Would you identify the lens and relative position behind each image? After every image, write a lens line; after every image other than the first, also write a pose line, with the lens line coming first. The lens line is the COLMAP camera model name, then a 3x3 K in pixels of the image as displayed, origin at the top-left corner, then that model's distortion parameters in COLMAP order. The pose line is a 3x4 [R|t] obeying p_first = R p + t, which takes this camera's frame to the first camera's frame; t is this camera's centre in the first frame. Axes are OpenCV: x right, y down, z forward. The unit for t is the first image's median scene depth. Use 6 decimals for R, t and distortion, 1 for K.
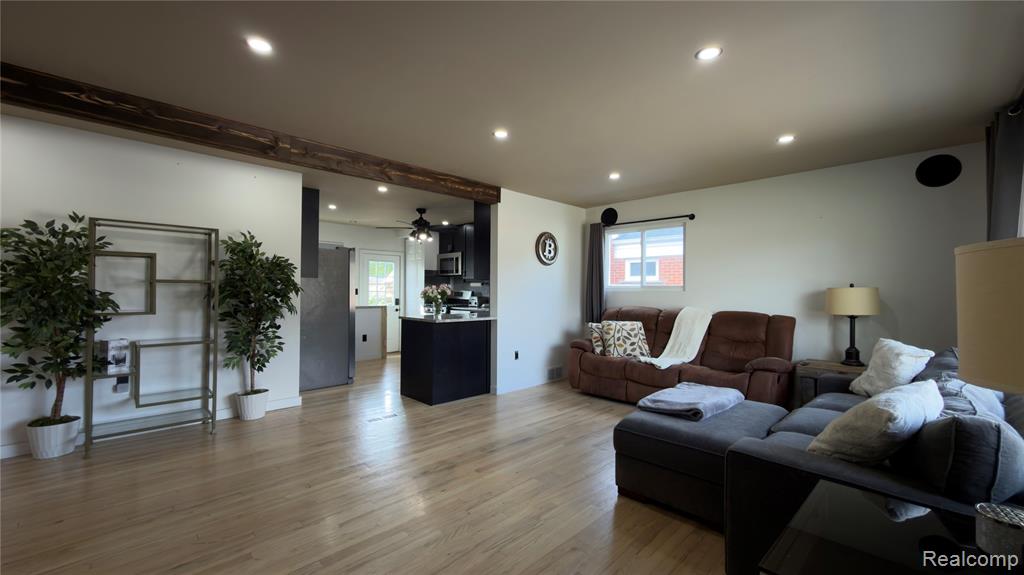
lens RADIAL K [[406.8, 0, 512.0], [0, 406.8, 287.5], [0, 0, 1]] dist [0.001289, 0.000019]
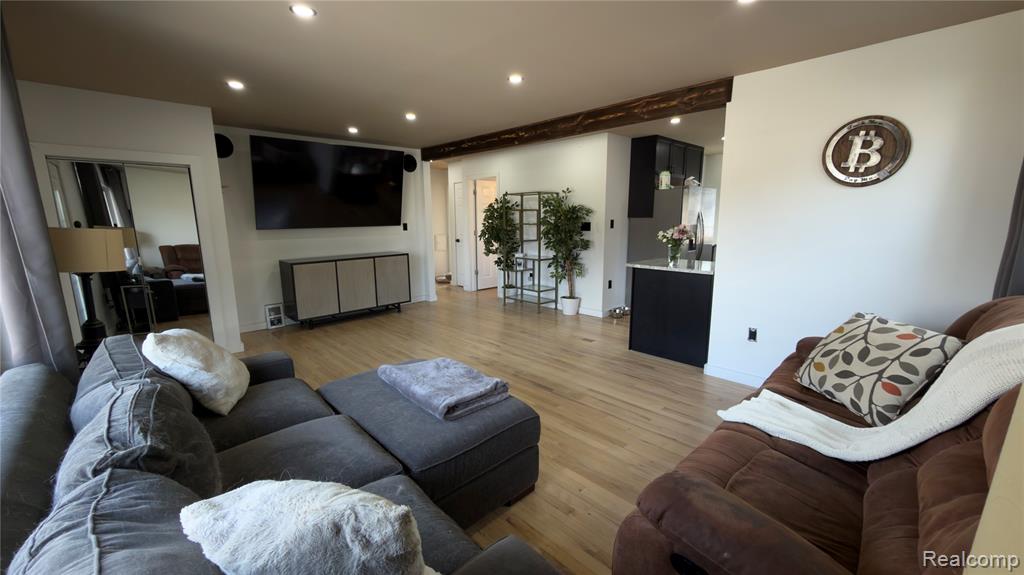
lens RADIAL K [[406.8, 0, 512.0], [0, 406.8, 287.5], [0, 0, 1]] dist [0.001289, 0.000019]
pose [[-0.010904, 0.161130, -0.986873, 0.769682], [0.014031, 0.986859, 0.160973, -0.023184], [0.999842, -0.012091, -0.013022, 0.733541]]
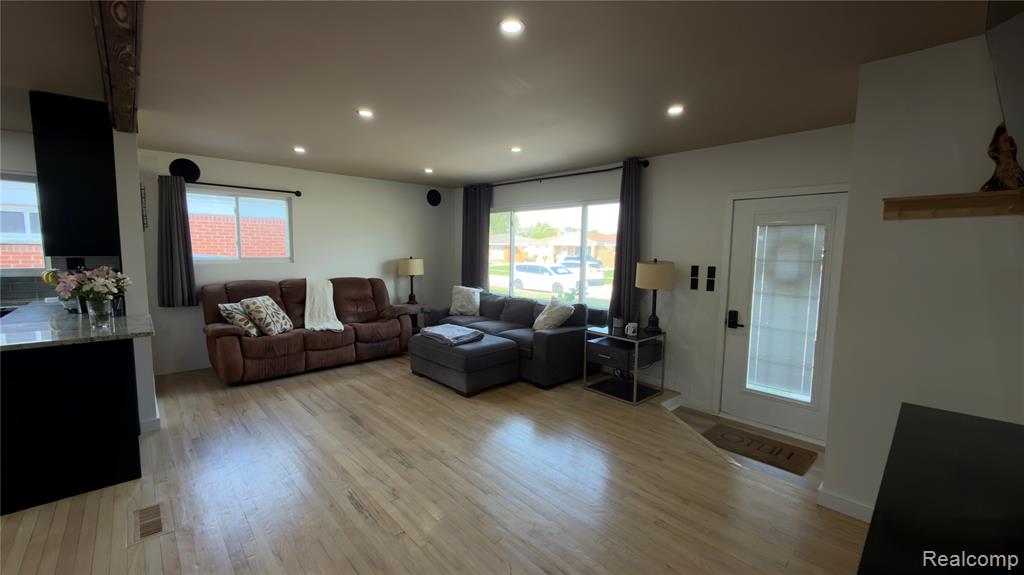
lens RADIAL K [[406.8, 0, 512.0], [0, 406.8, 287.5], [0, 0, 1]] dist [0.001289, 0.000019]
pose [[0.028584, -0.101603, 0.994414, -0.744955], [-0.018922, 0.994588, 0.102165, -0.053403], [-0.999412, -0.021736, 0.026506, 0.455632]]
